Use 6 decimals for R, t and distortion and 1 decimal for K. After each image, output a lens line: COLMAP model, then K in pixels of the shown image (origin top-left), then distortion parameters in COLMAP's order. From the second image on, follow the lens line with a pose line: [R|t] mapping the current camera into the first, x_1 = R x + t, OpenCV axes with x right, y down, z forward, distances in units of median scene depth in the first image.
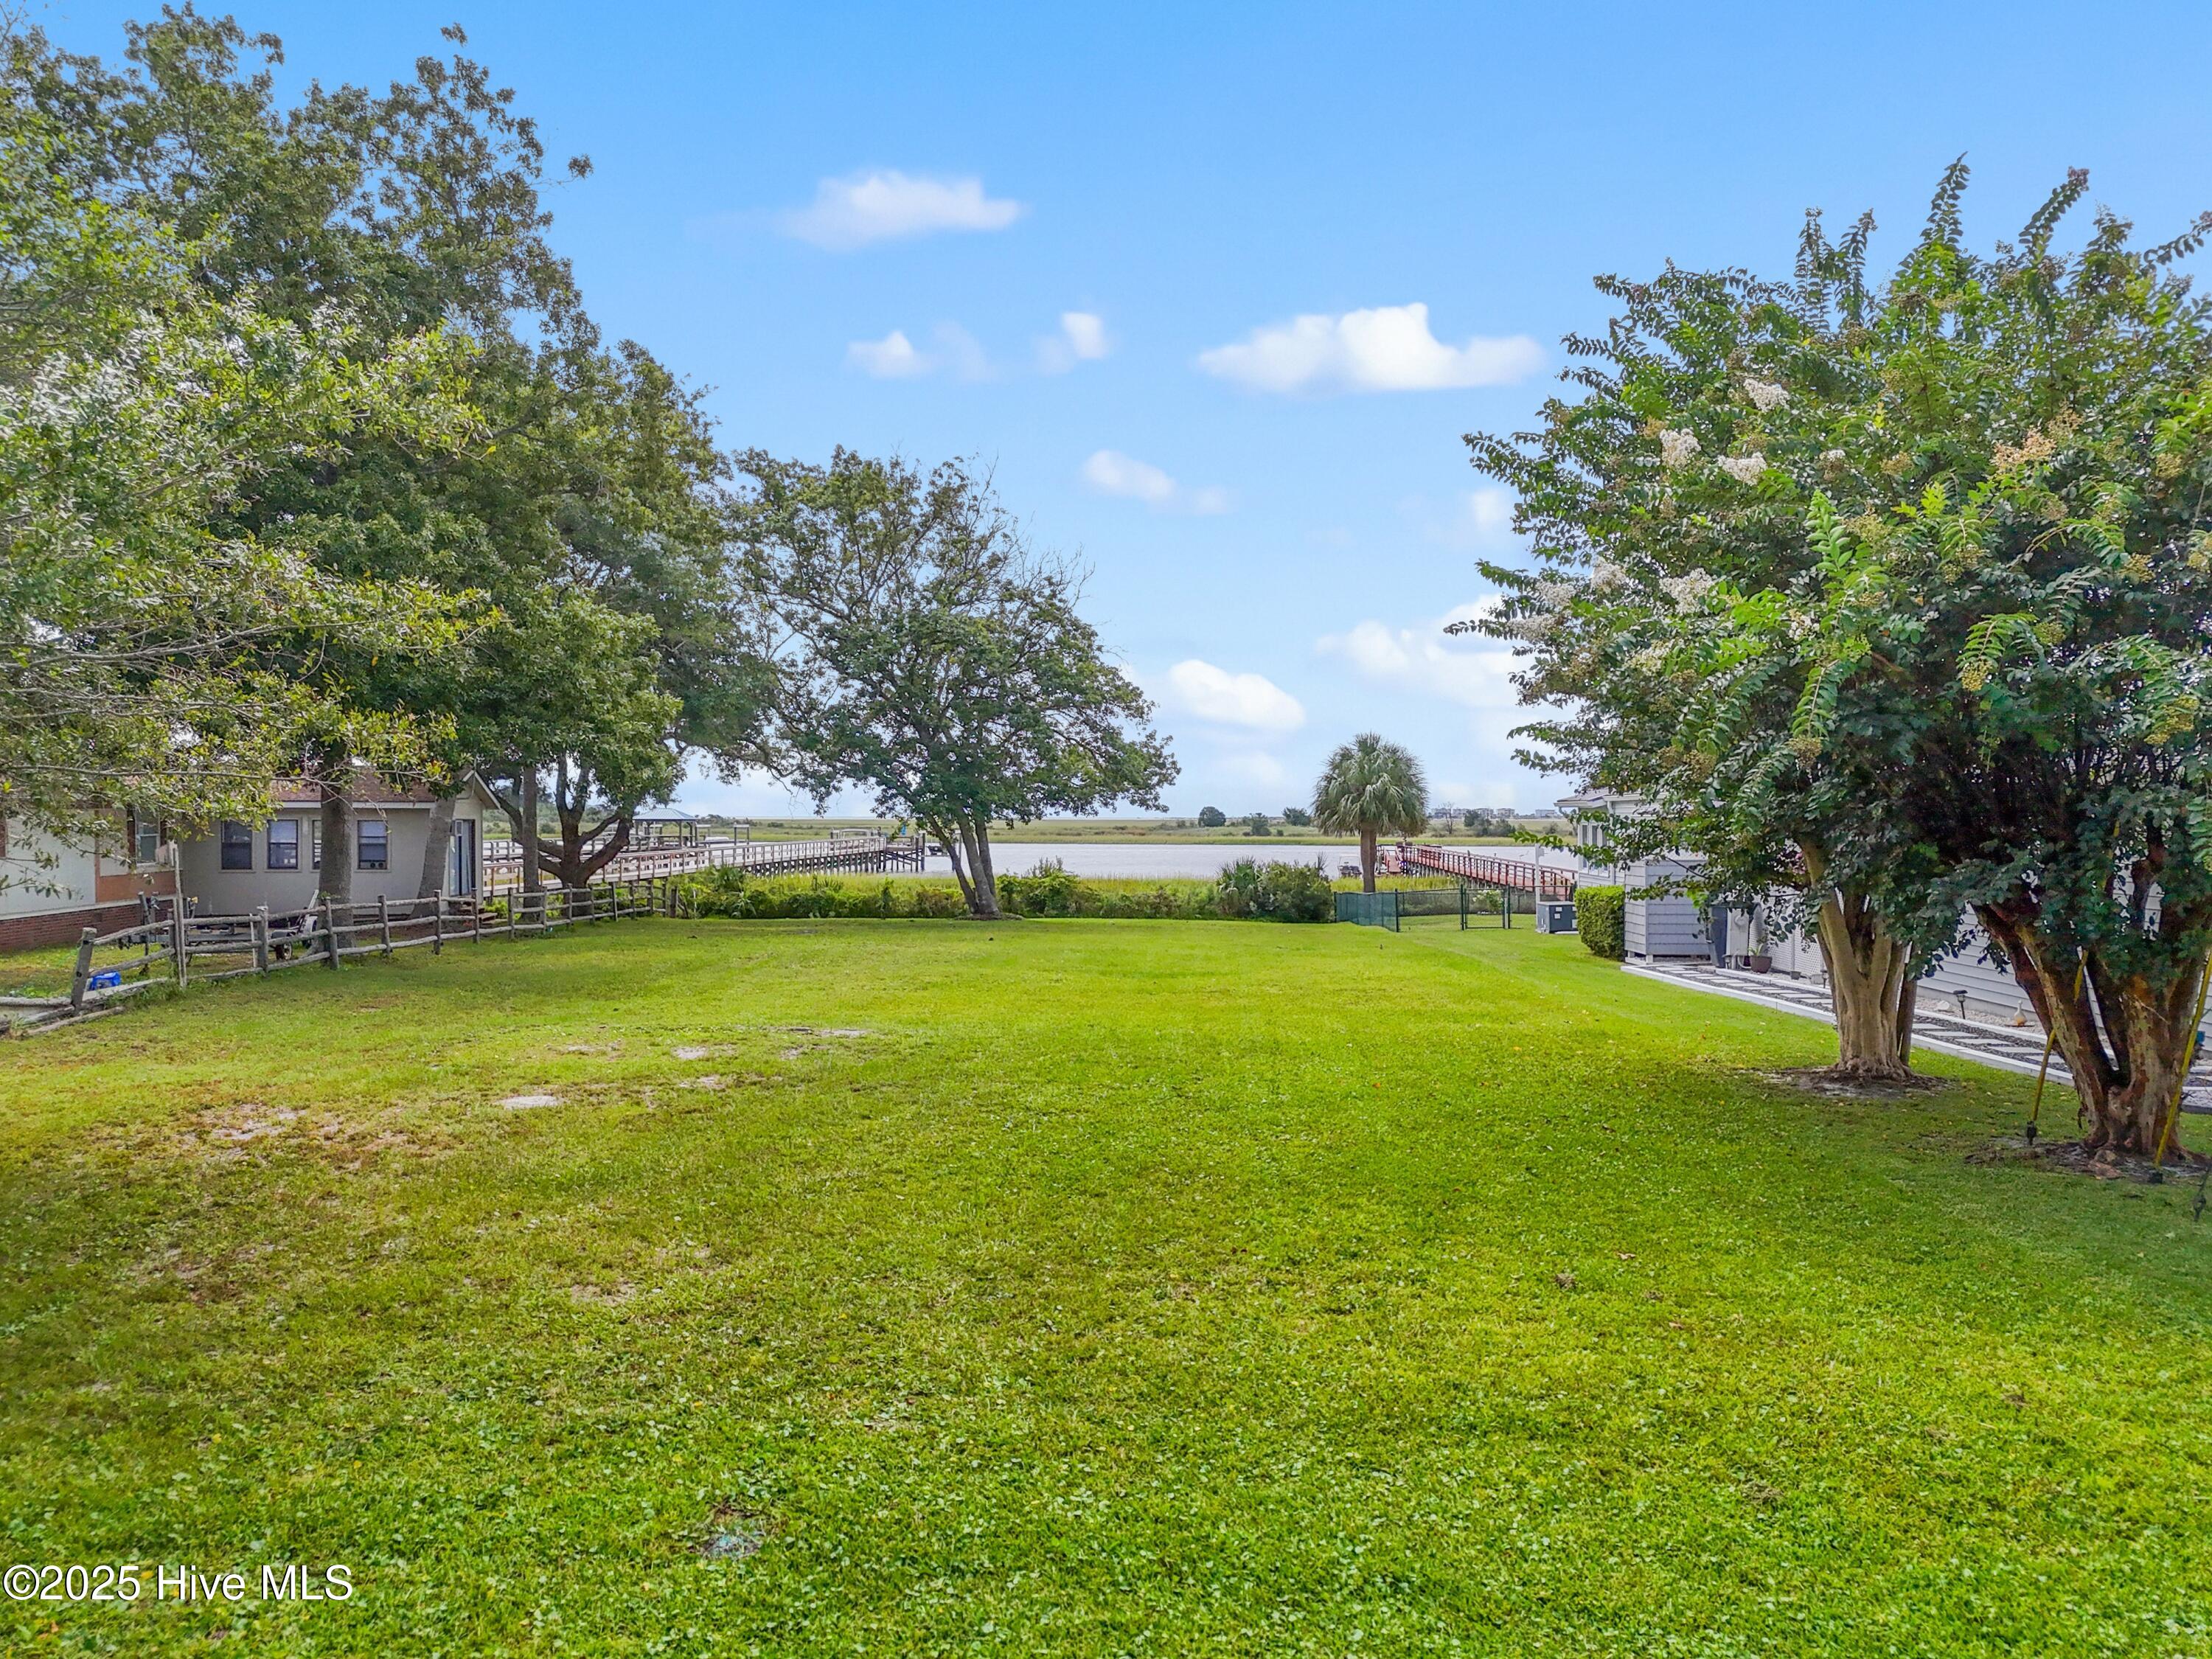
lens RADIAL K [[1584.8, 0, 1106.0], [0, 1584.8, 829.5], [0, 0, 1]] dist [0.087700, -0.096816]
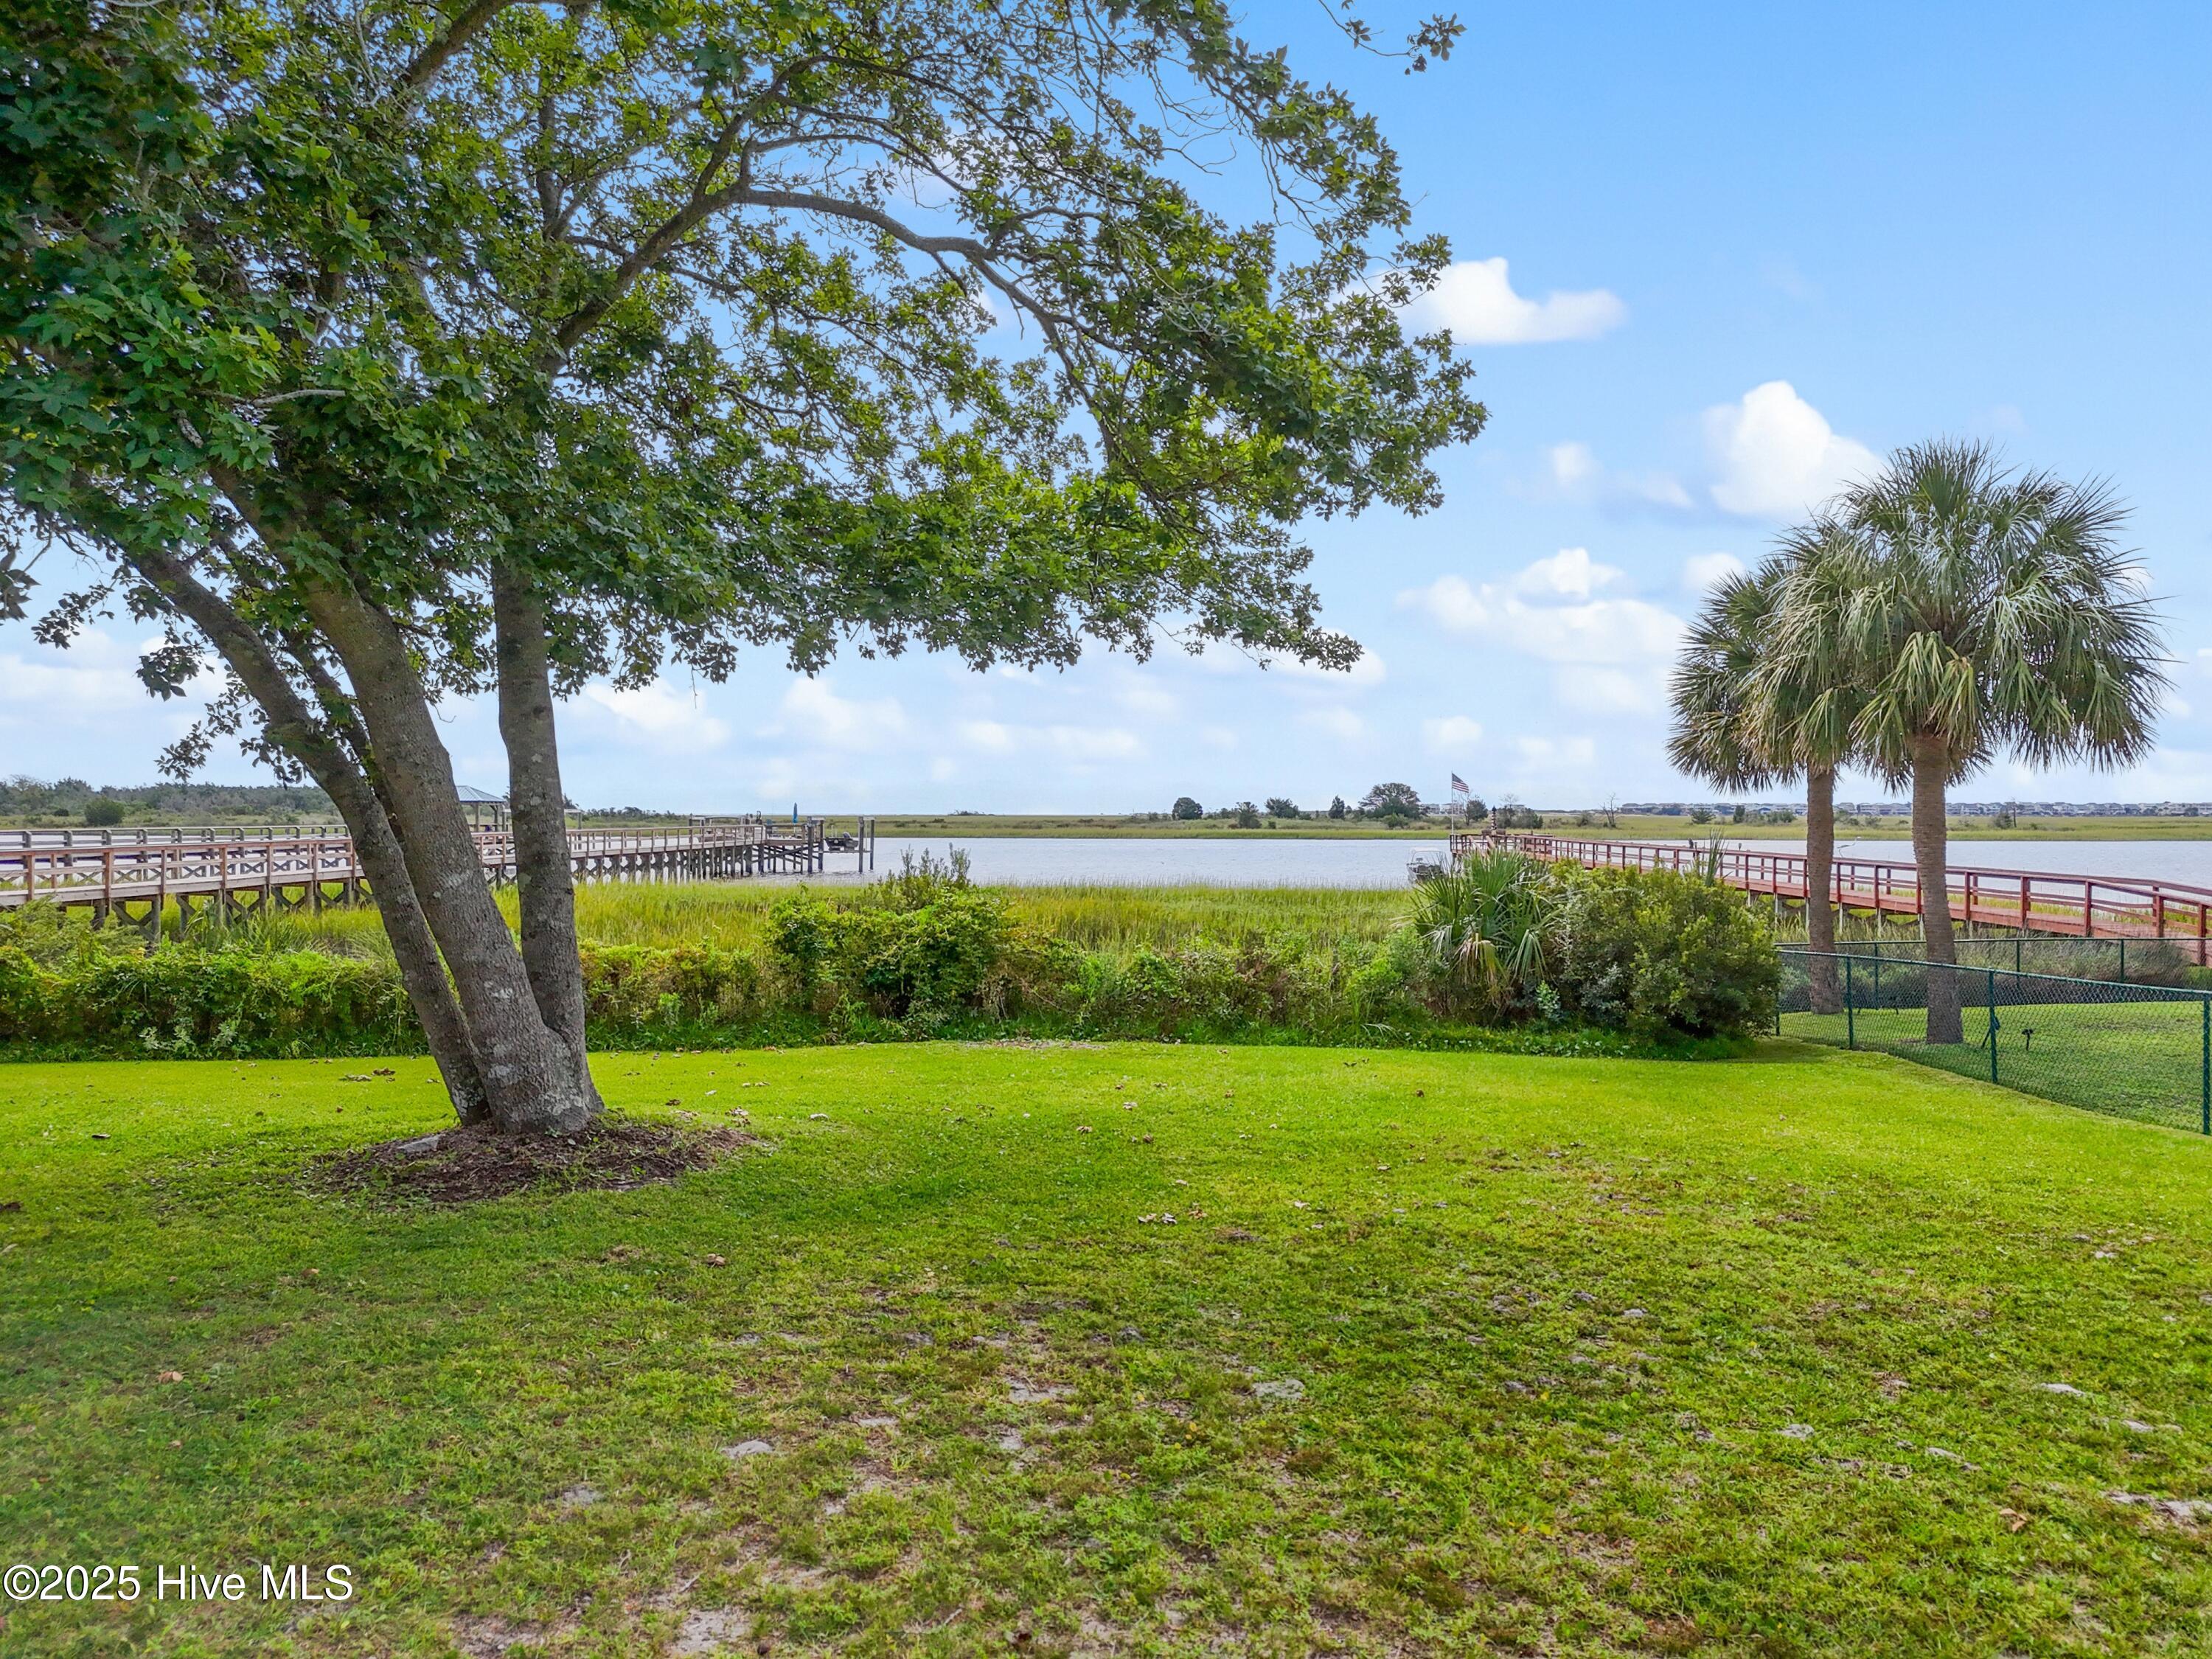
lens RADIAL K [[1584.8, 0, 1106.0], [0, 1584.8, 829.5], [0, 0, 1]] dist [0.087700, -0.096816]
pose [[0.999719, -0.002465, 0.023590, -0.005678], [0.002424, 0.999996, 0.001752, 0.012712], [-0.023594, -0.001694, 0.999720, 0.665437]]
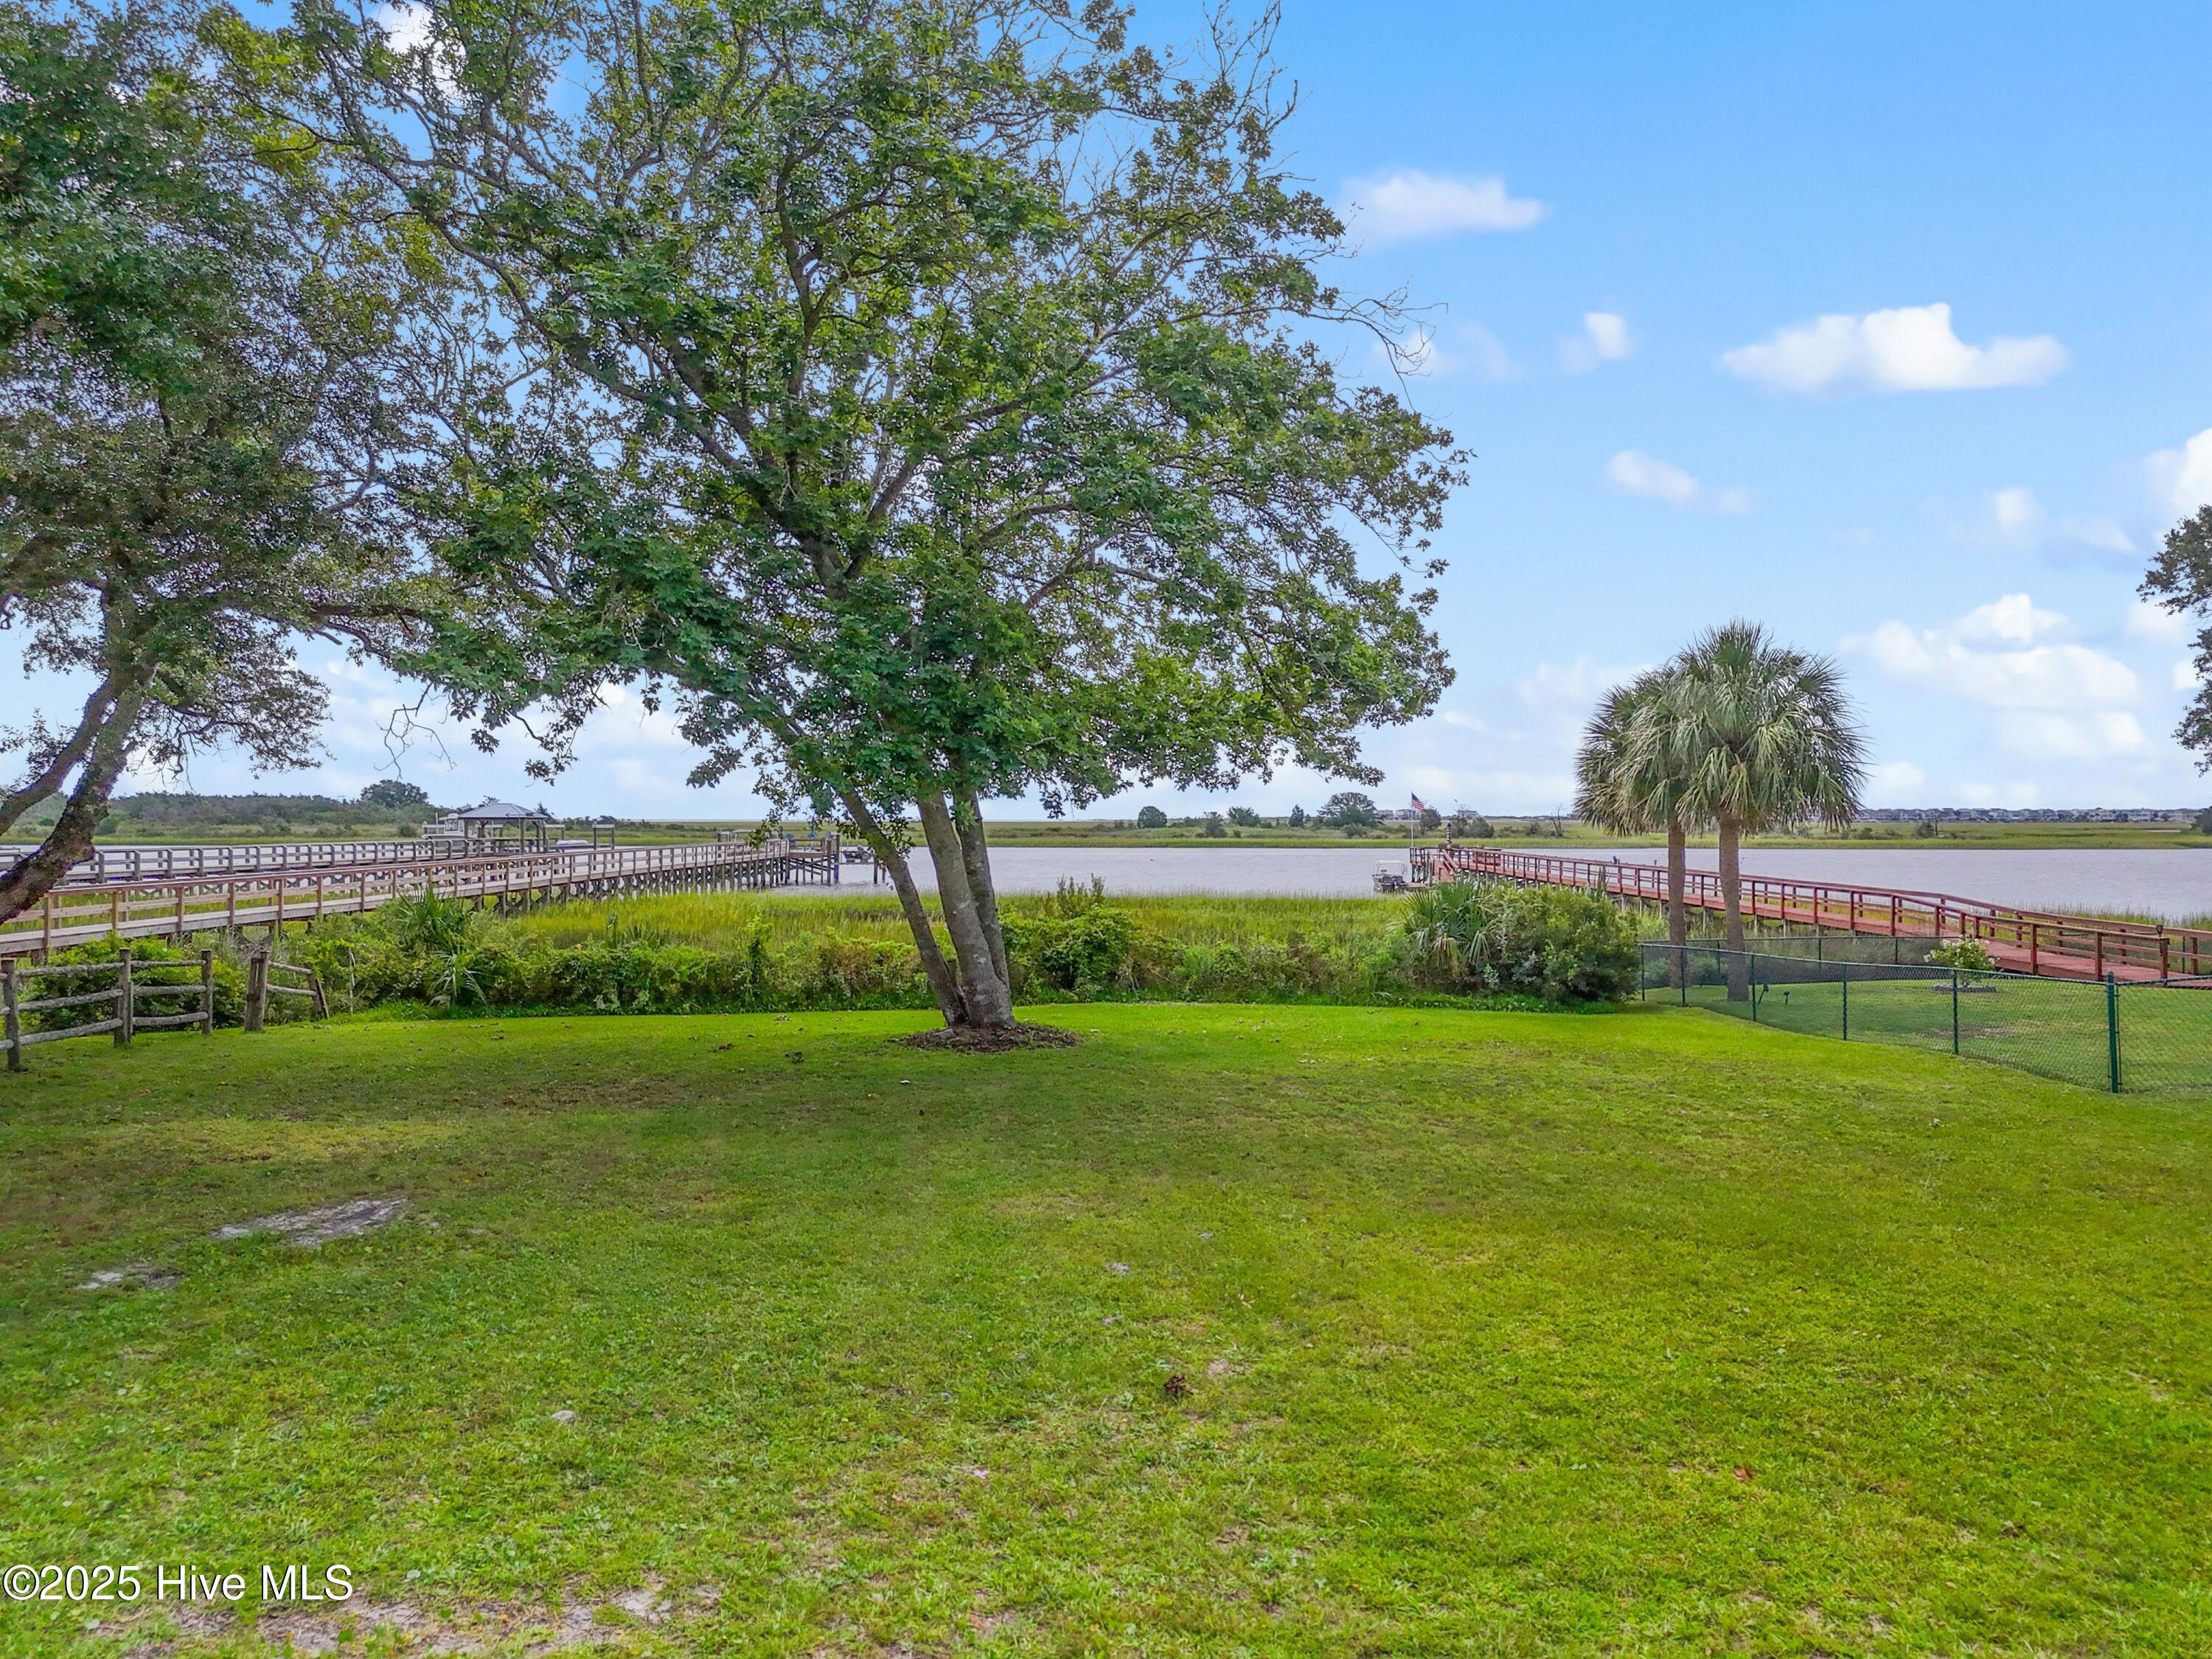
lens RADIAL K [[1584.8, 0, 1106.0], [0, 1584.8, 829.5], [0, 0, 1]] dist [0.087700, -0.096816]
pose [[0.998672, -0.002463, 0.051458, -0.054352], [0.002541, 0.999996, -0.001456, 0.002565], [-0.051454, 0.001584, 0.998674, 0.495044]]
